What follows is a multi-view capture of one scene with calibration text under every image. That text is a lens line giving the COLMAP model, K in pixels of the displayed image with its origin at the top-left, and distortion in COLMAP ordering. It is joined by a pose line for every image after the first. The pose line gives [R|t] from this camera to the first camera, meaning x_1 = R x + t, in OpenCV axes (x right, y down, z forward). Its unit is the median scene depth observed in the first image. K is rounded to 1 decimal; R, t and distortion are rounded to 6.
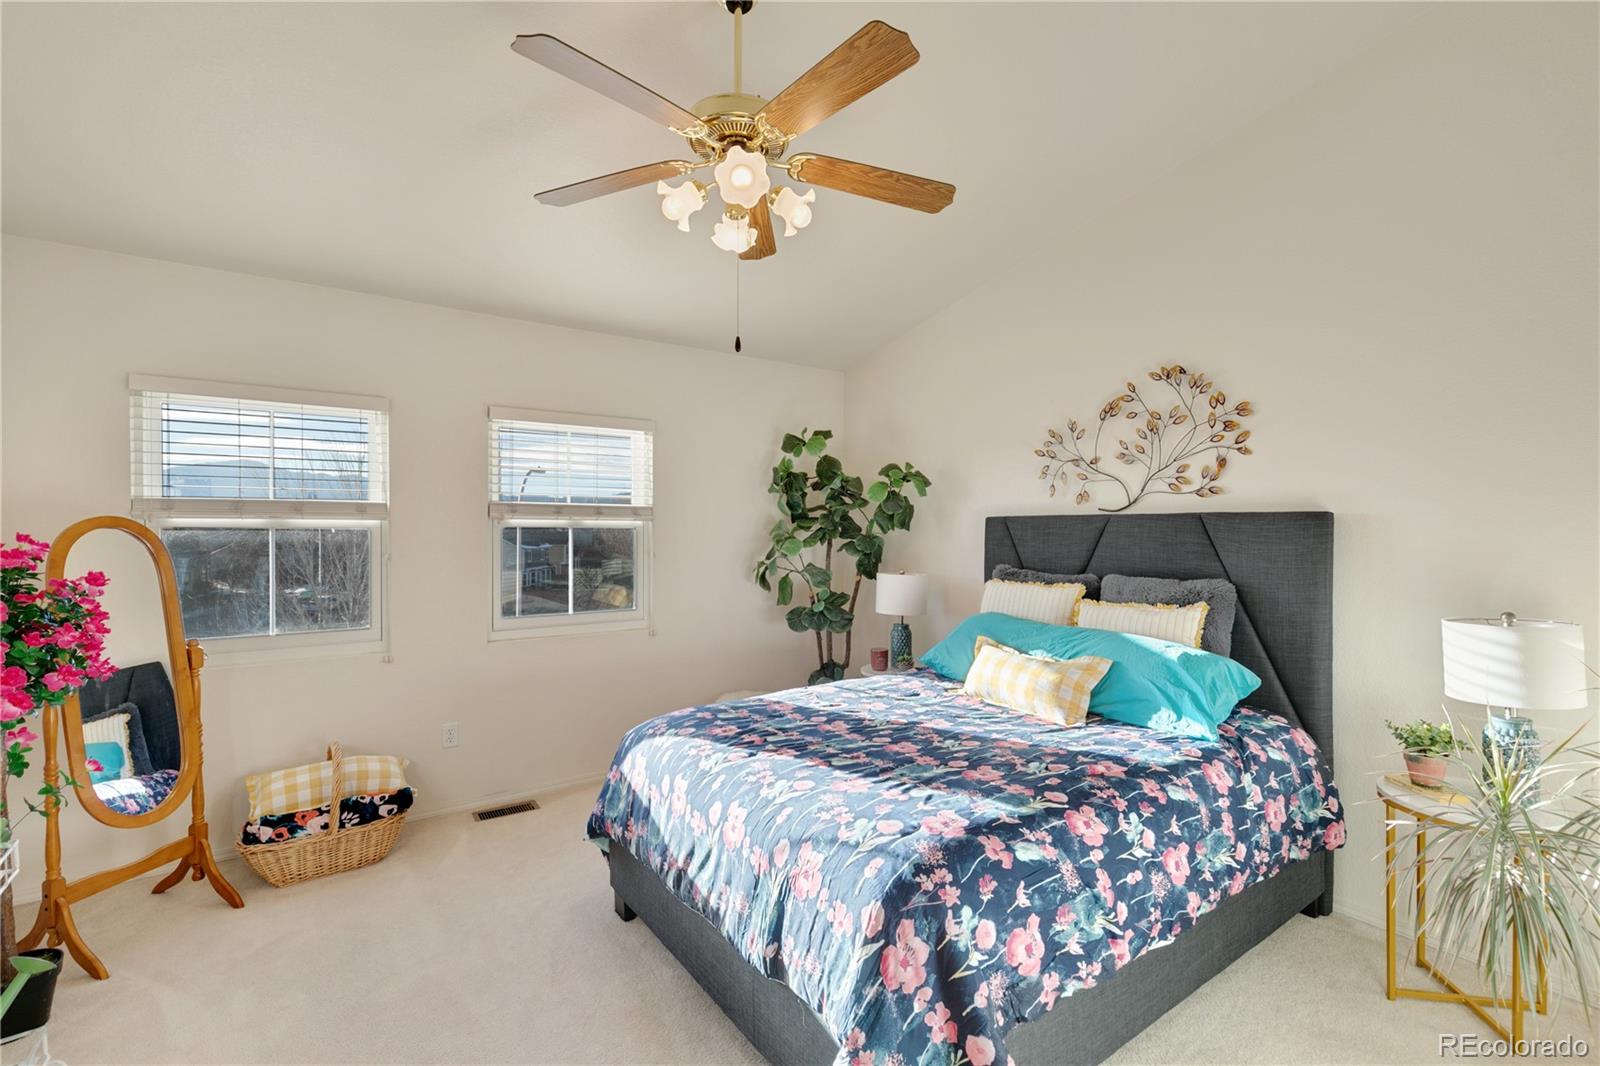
lens RADIAL K [[718.1, 0, 800.0], [0, 718.1, 533.0], [0, 0, 1]] dist [0.042955, -0.000082]
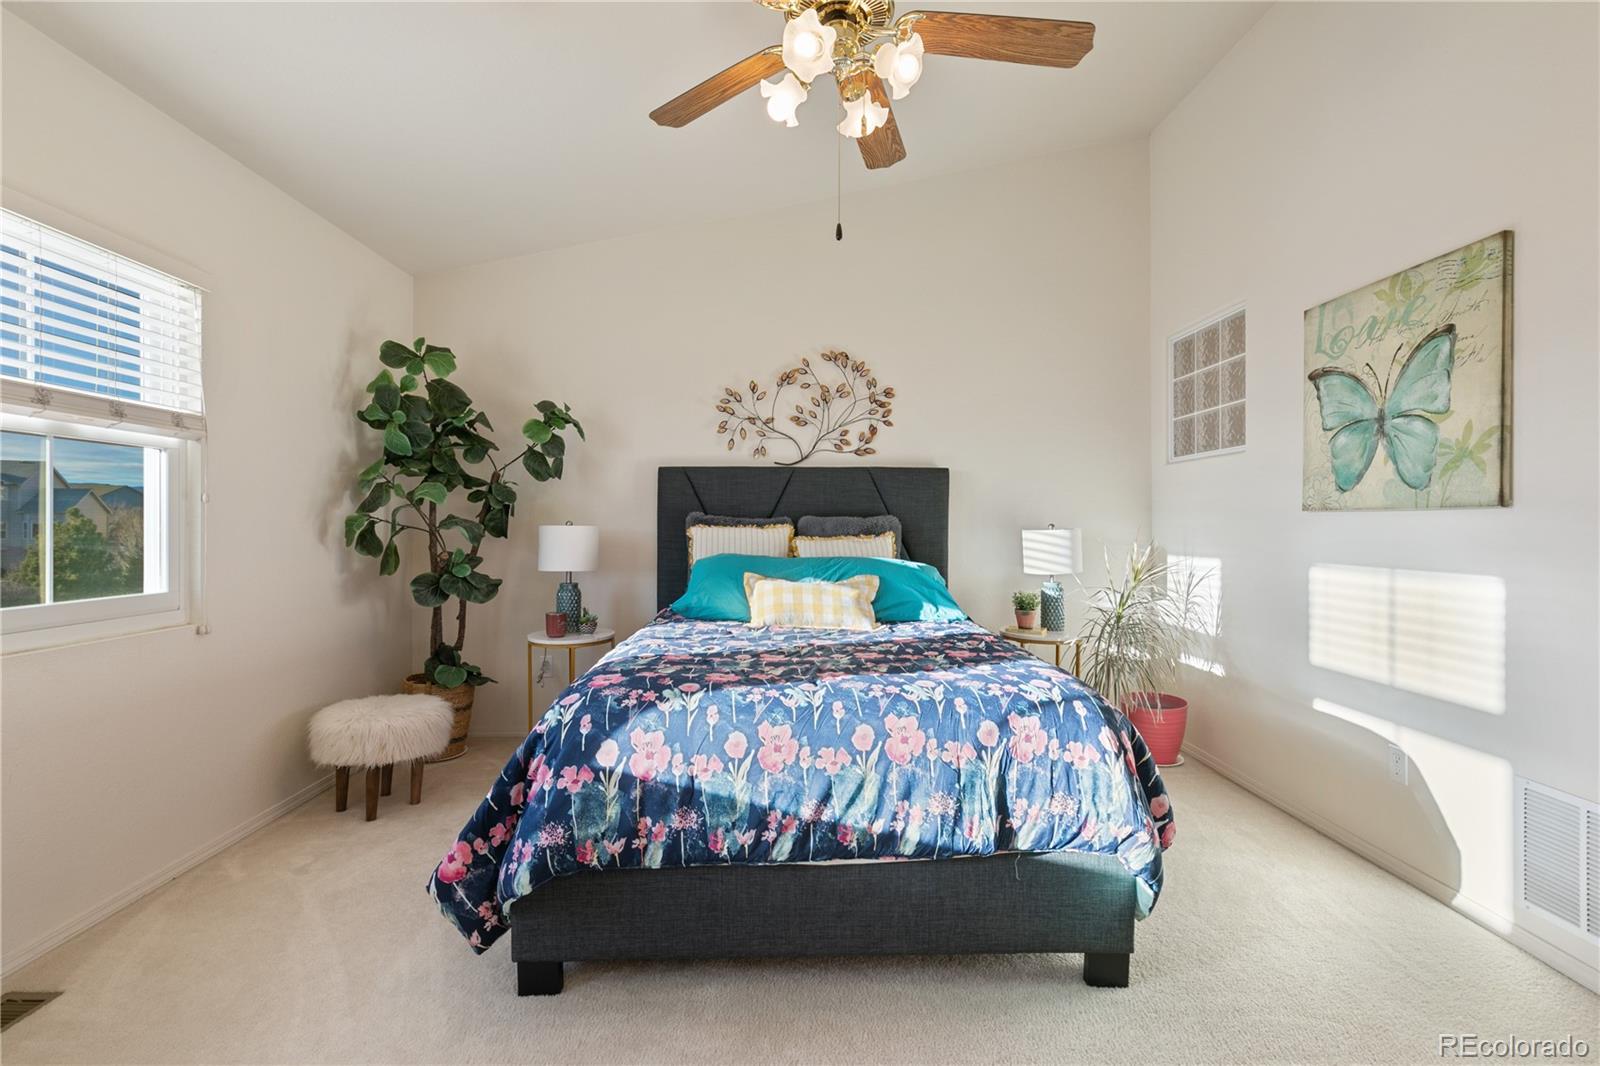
lens RADIAL K [[718.0, 0, 803.2], [0, 718.0, 533.7], [0, 0, 1]] dist [0.011462, -0.003207]
pose [[0.562386, -0.011667, 0.826792, -0.557253], [0.002587, 0.999920, 0.012350, 0.072178], [-0.826871, -0.004807, 0.562371, 0.339085]]
